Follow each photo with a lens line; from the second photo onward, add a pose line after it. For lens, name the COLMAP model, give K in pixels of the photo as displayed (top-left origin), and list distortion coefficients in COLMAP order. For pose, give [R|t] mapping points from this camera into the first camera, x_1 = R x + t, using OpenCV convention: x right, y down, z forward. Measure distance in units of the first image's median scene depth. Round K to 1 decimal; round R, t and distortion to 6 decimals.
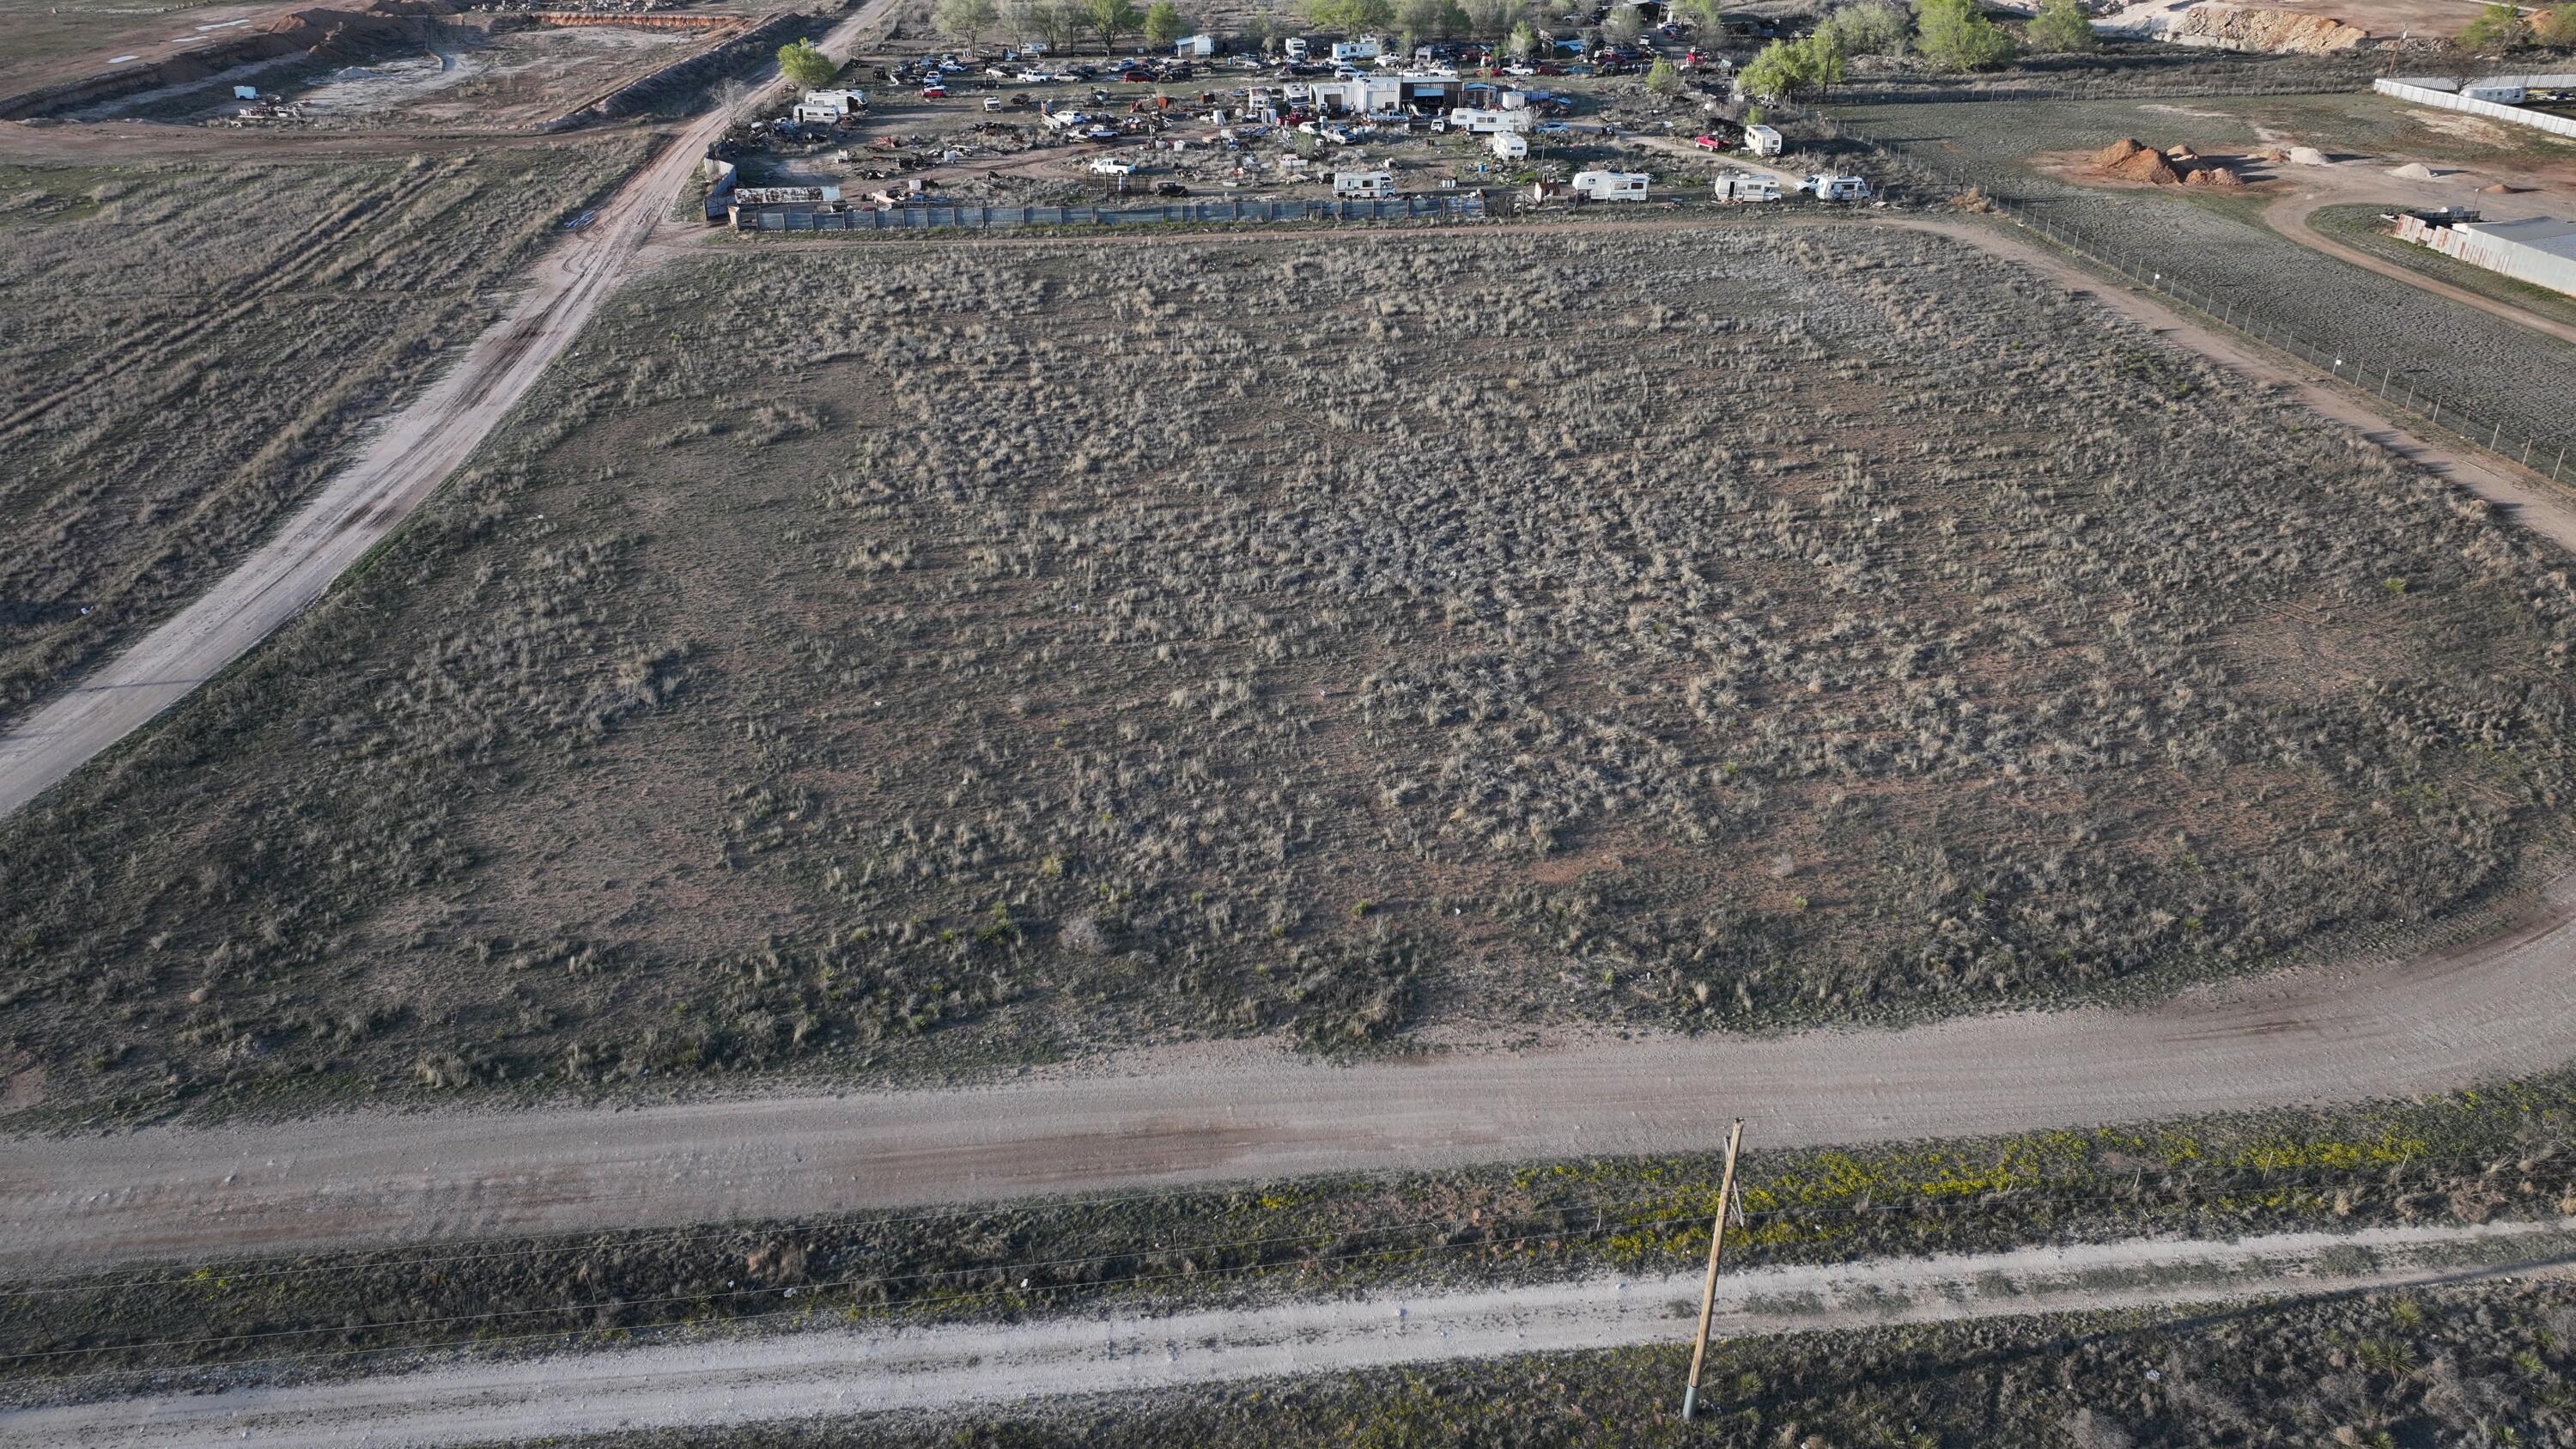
lens RADIAL K [[1792.3, 0, 1294.8], [0, 1792.3, 729.5], [0, 0, 1]] dist [0.000610, 0.016666]
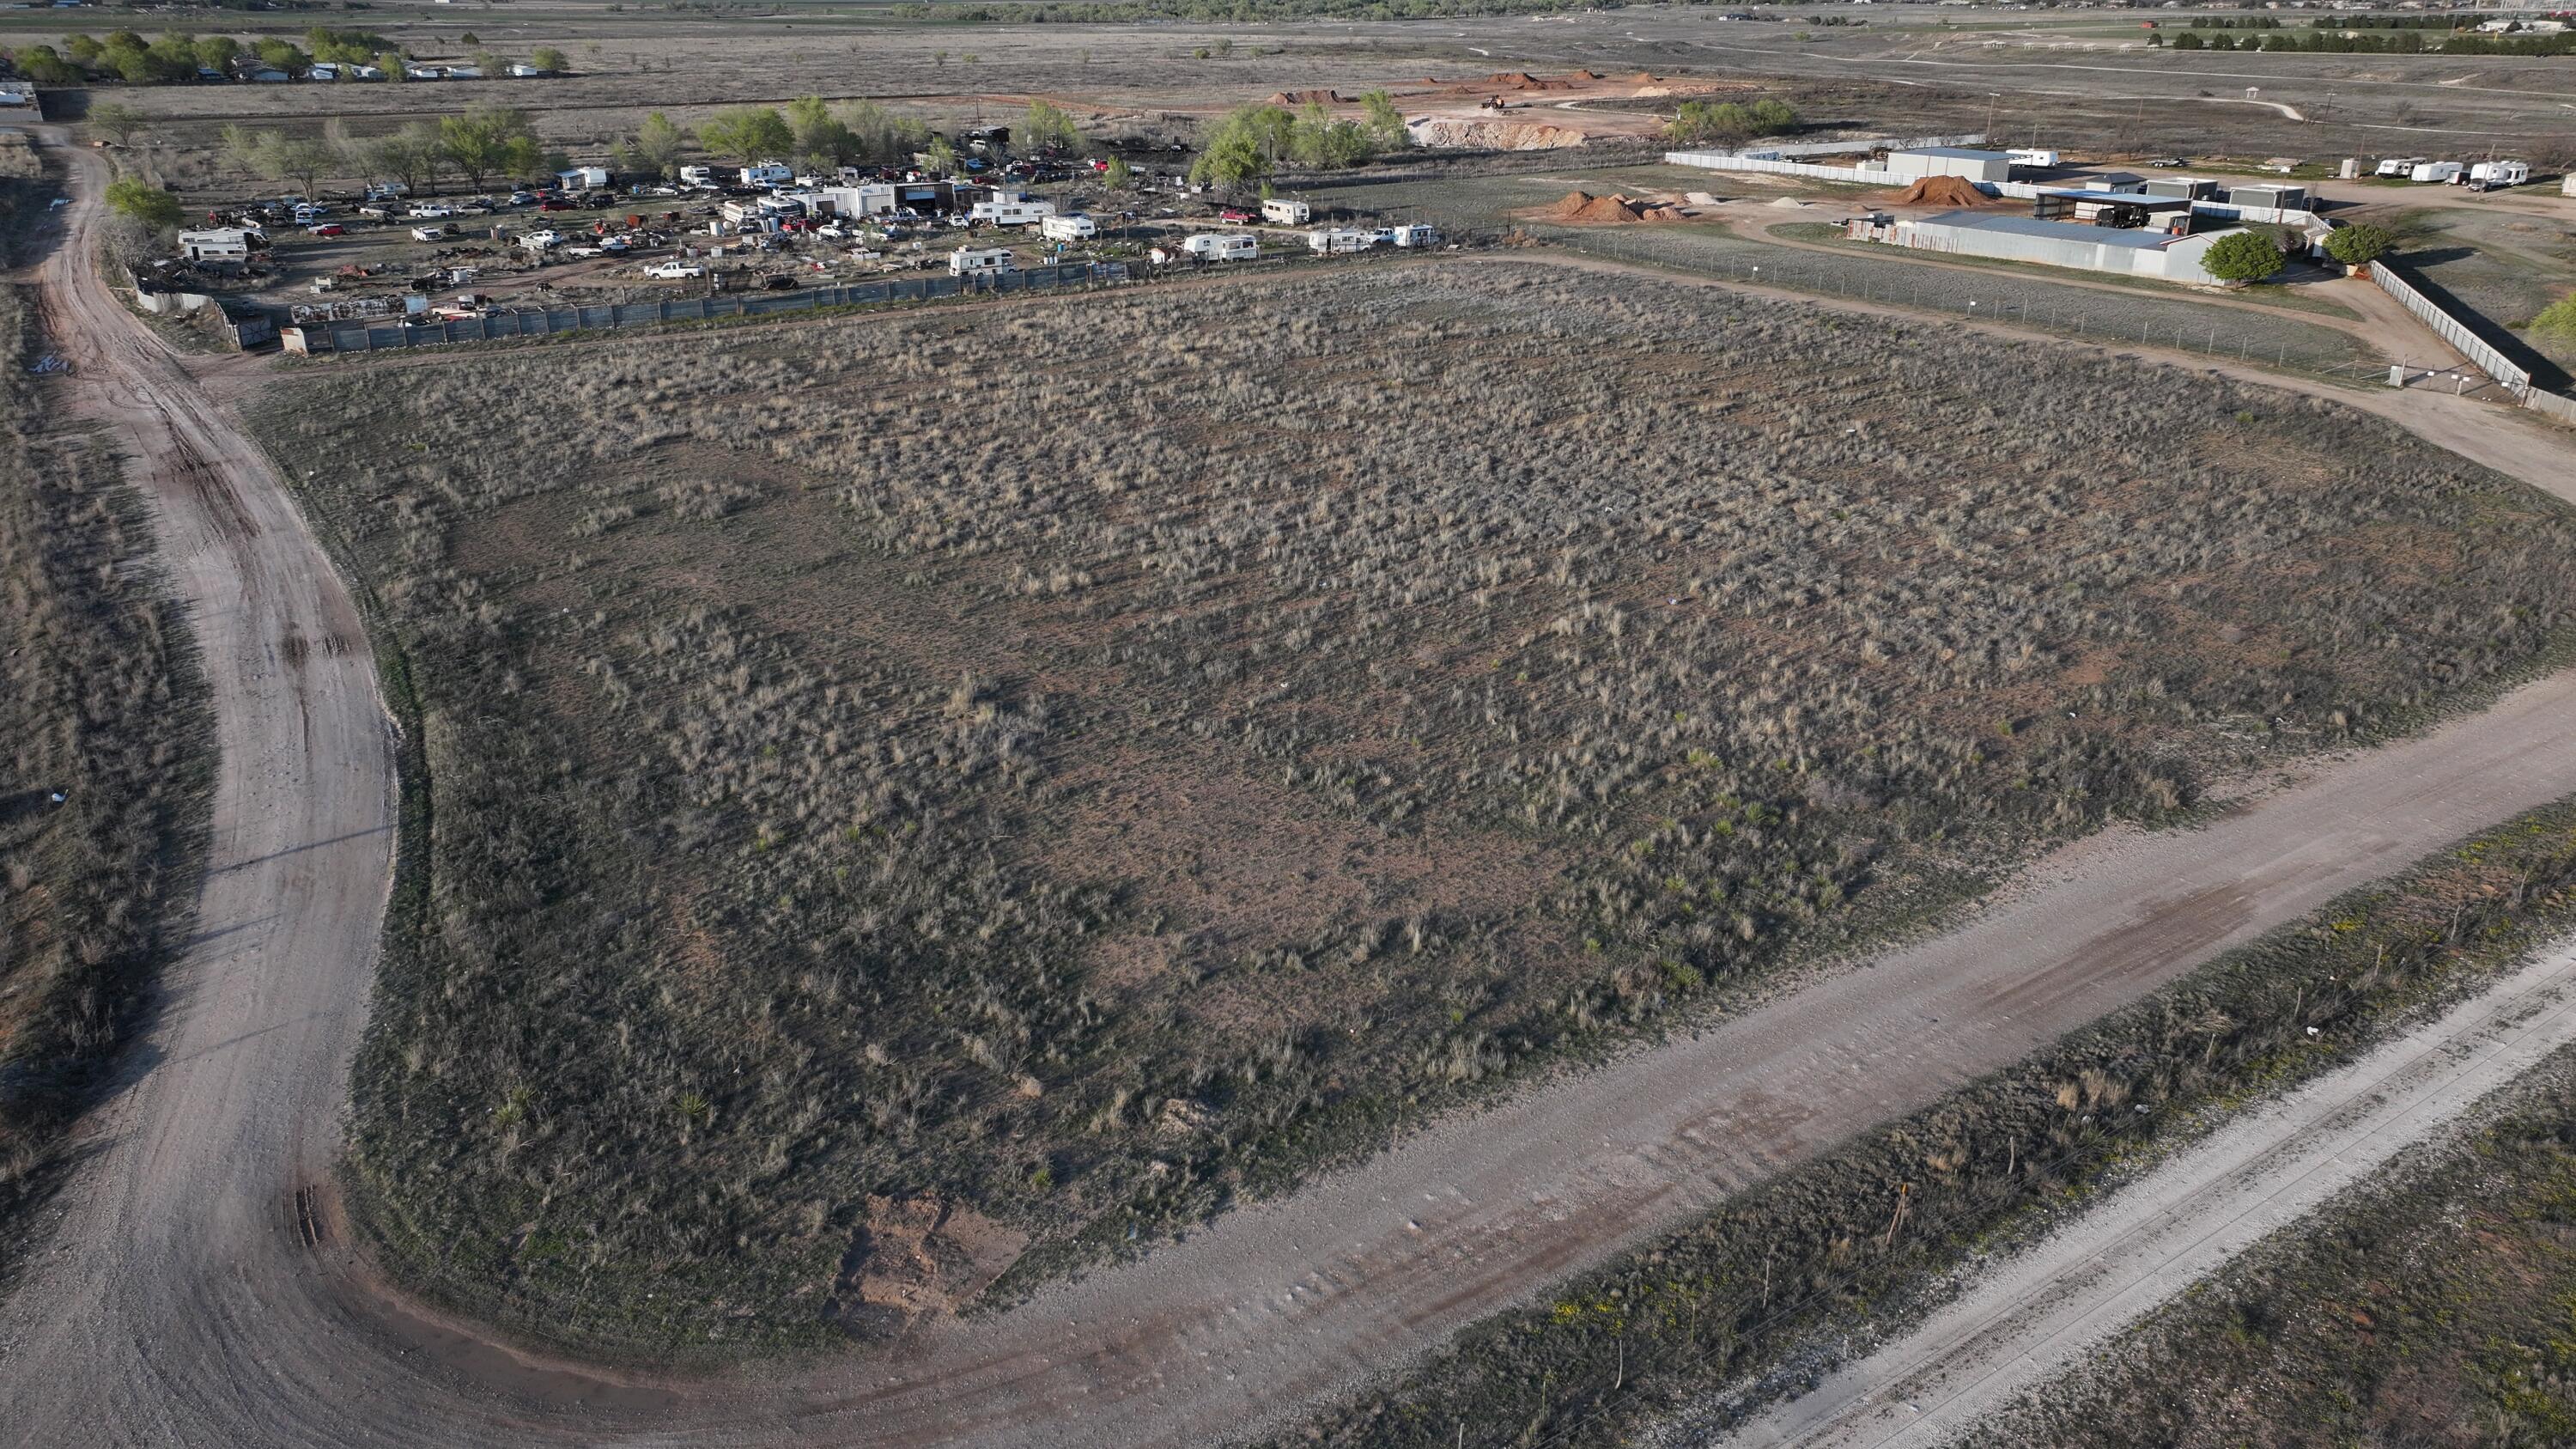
lens RADIAL K [[1792.3, 0, 1294.8], [0, 1792.3, 729.5], [0, 0, 1]] dist [0.000610, 0.016666]
pose [[0.882170, -0.178338, 0.435857, -0.502290], [0.219496, 0.974552, -0.045503, 0.038908], [-0.416650, 0.135810, 0.898865, 0.173159]]
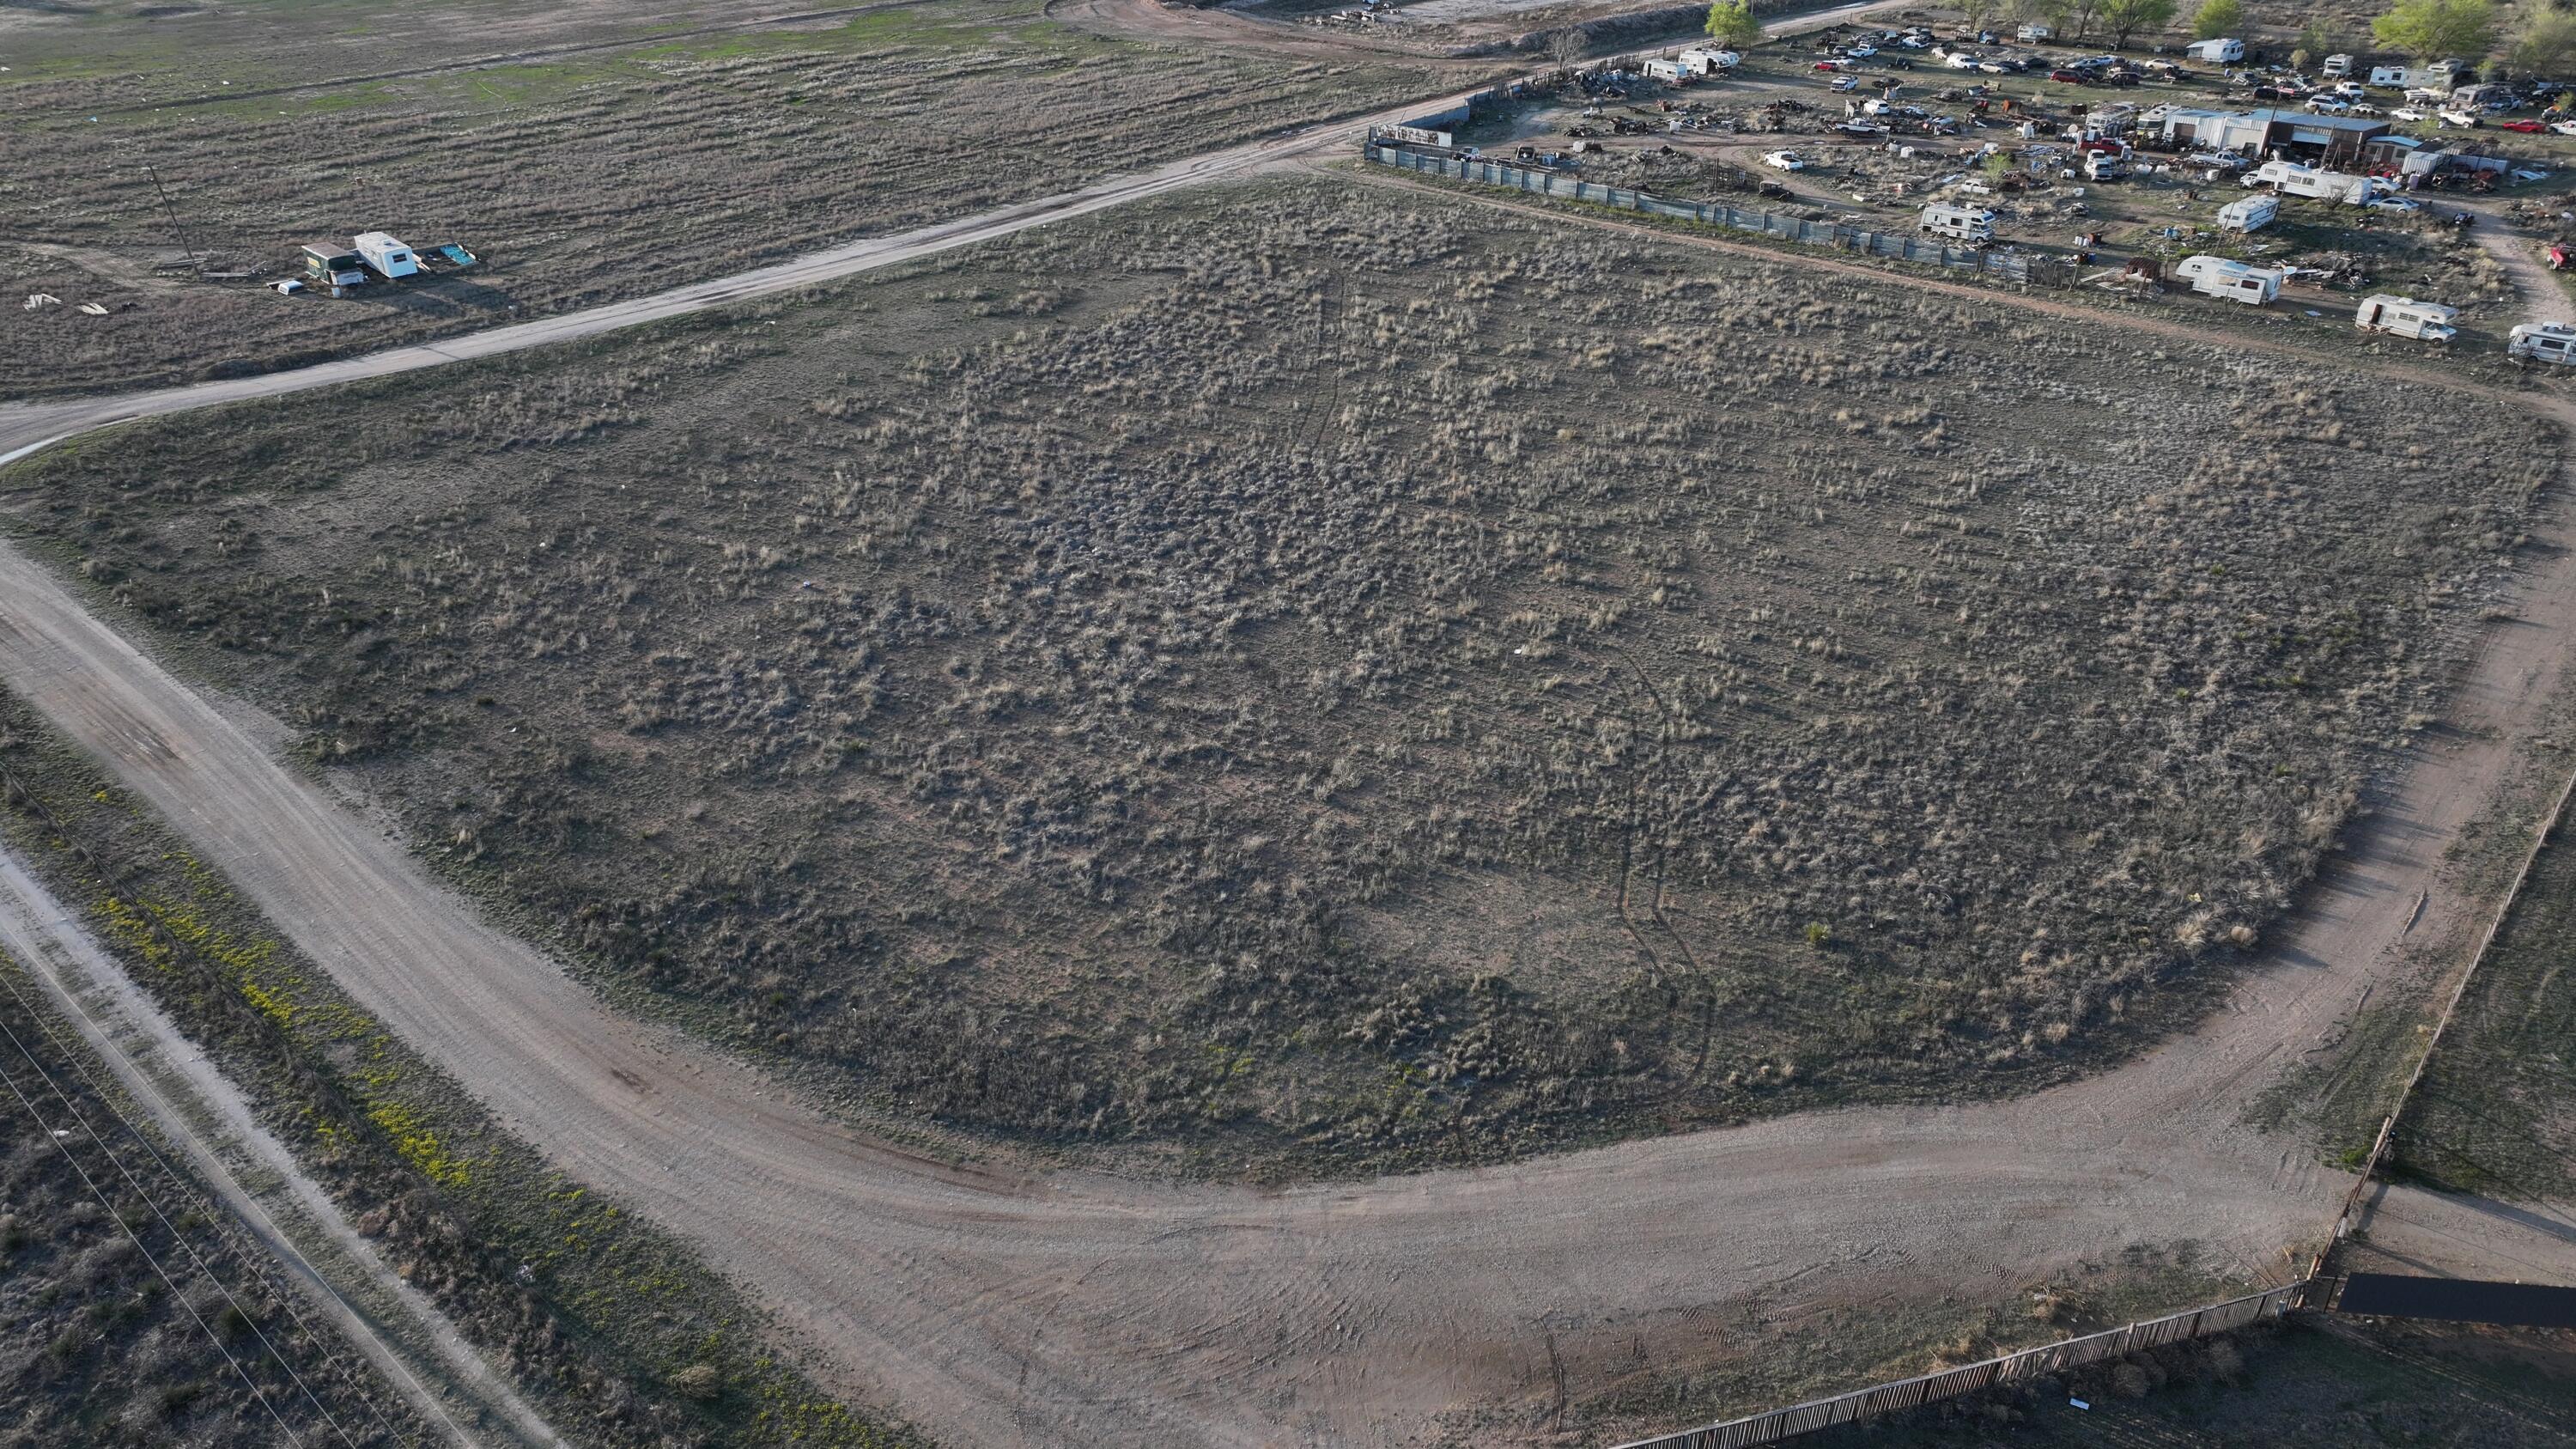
lens RADIAL K [[1792.3, 0, 1294.8], [0, 1792.3, 729.5], [0, 0, 1]] dist [0.000610, 0.016666]
pose [[0.683422, 0.359144, -0.635571, 0.837128], [-0.338063, 0.927337, 0.160498, -0.188464], [0.647031, 0.105175, 0.755175, 0.271775]]
